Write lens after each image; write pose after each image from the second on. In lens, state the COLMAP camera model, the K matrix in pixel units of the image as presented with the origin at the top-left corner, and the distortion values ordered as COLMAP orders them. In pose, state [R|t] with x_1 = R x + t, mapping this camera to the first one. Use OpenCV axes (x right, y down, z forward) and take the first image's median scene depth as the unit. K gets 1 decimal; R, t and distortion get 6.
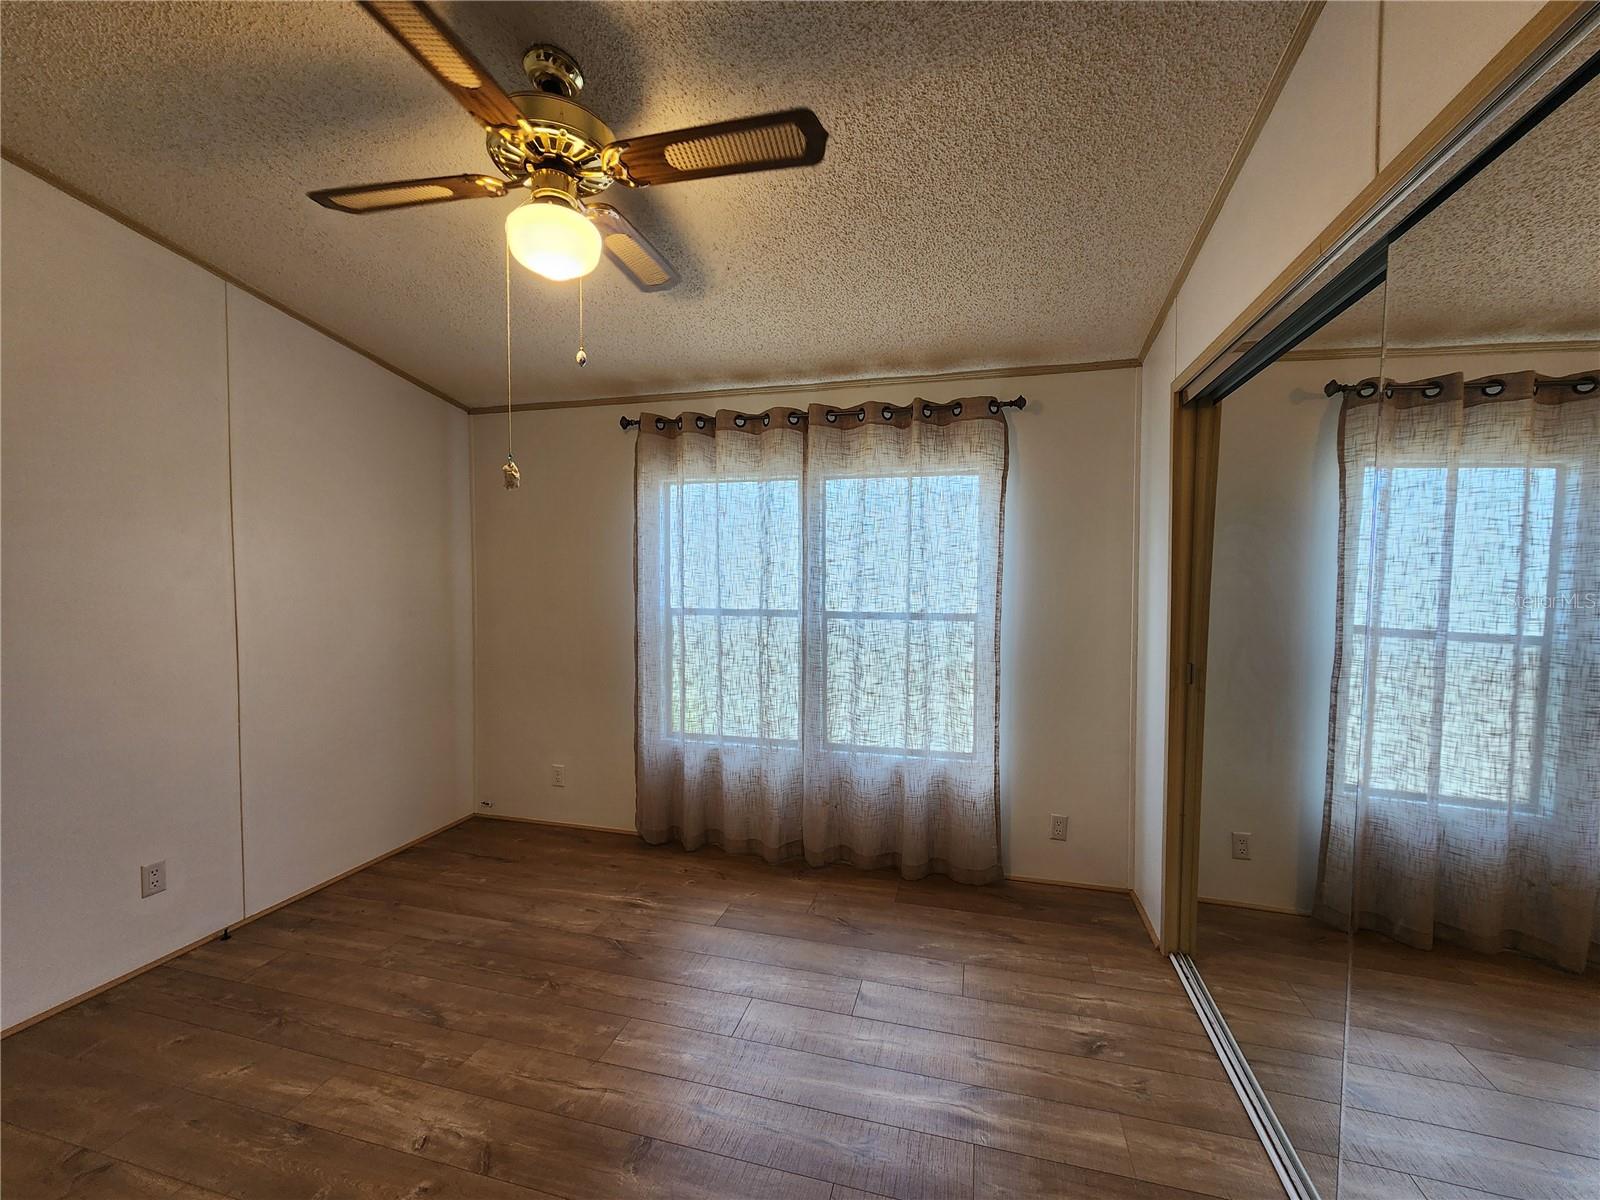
lens RADIAL K [[656.7, 0, 800.0], [0, 656.7, 600.0], [0, 0, 1]] dist [-0.002162, -0.000243]
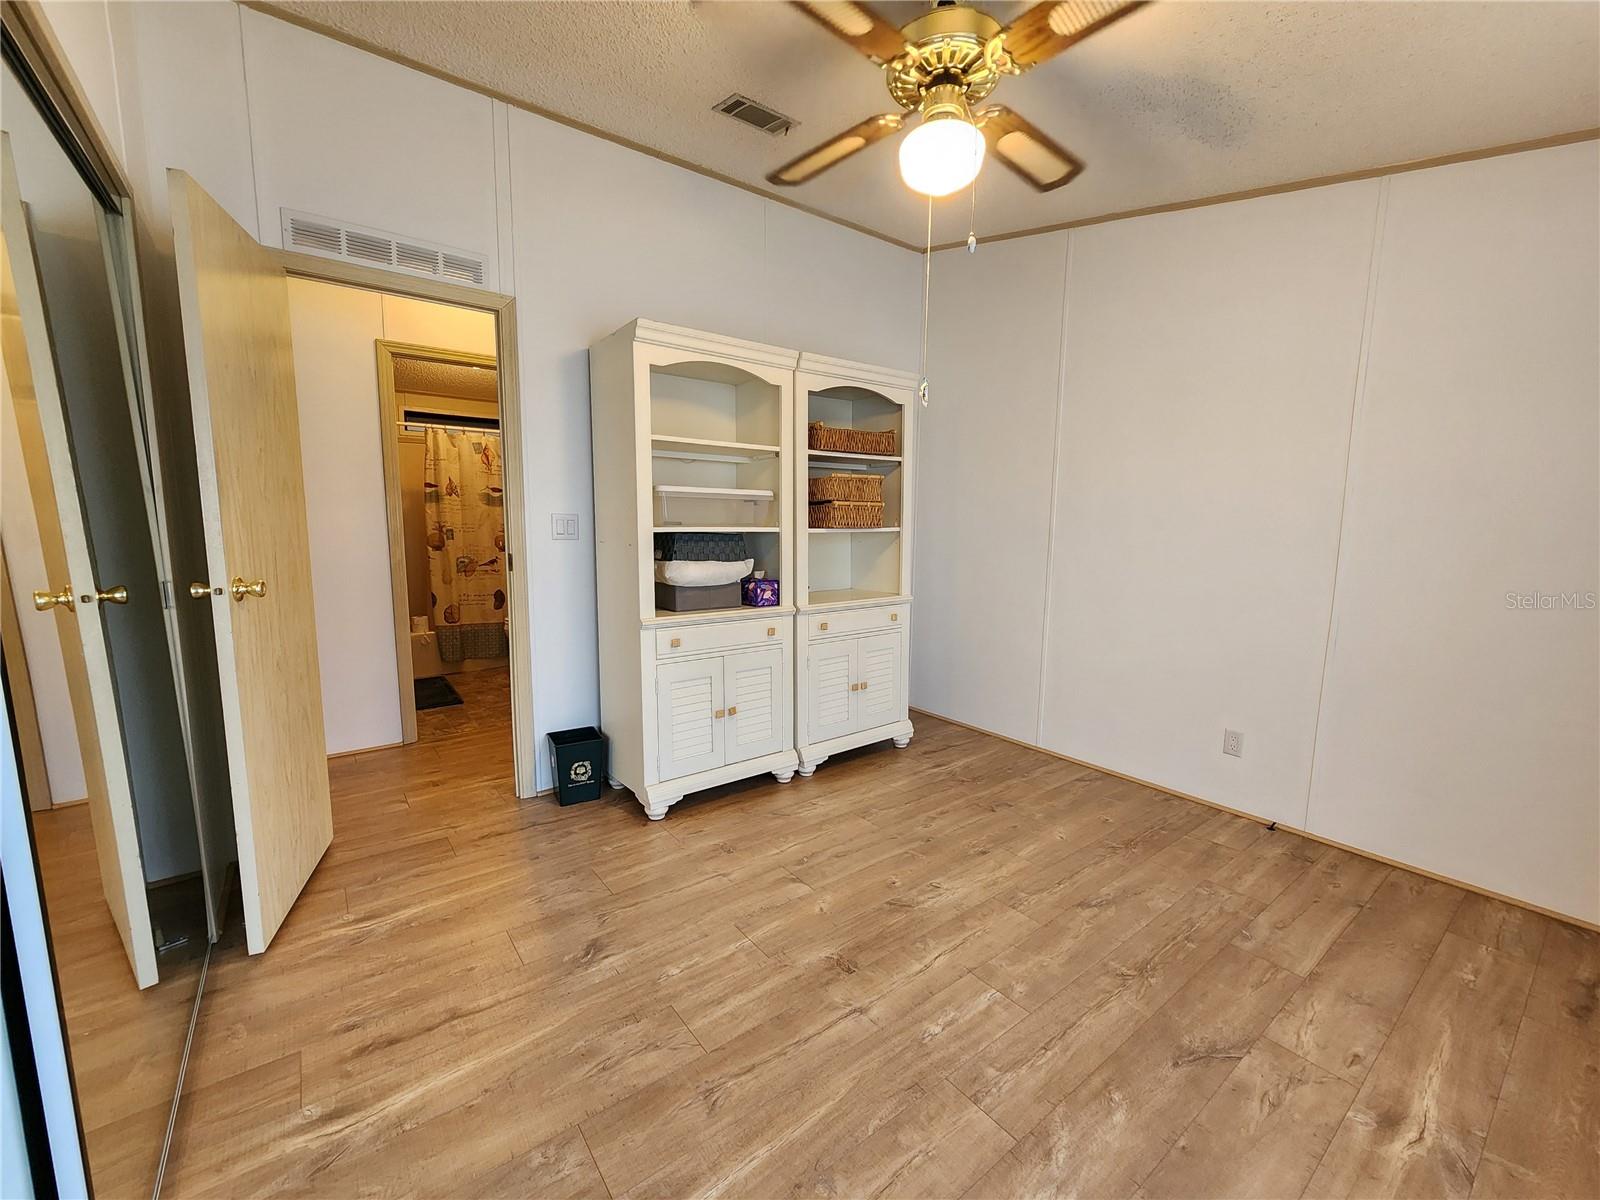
lens RADIAL K [[656.7, 0, 800.0], [0, 656.7, 600.0], [0, 0, 1]] dist [-0.002162, -0.000243]
pose [[-0.607869, 0.095446, -0.788280, 0.471182], [-0.036548, 0.988334, 0.147853, 0.002602], [0.793195, 0.118685, -0.597289, 1.067065]]
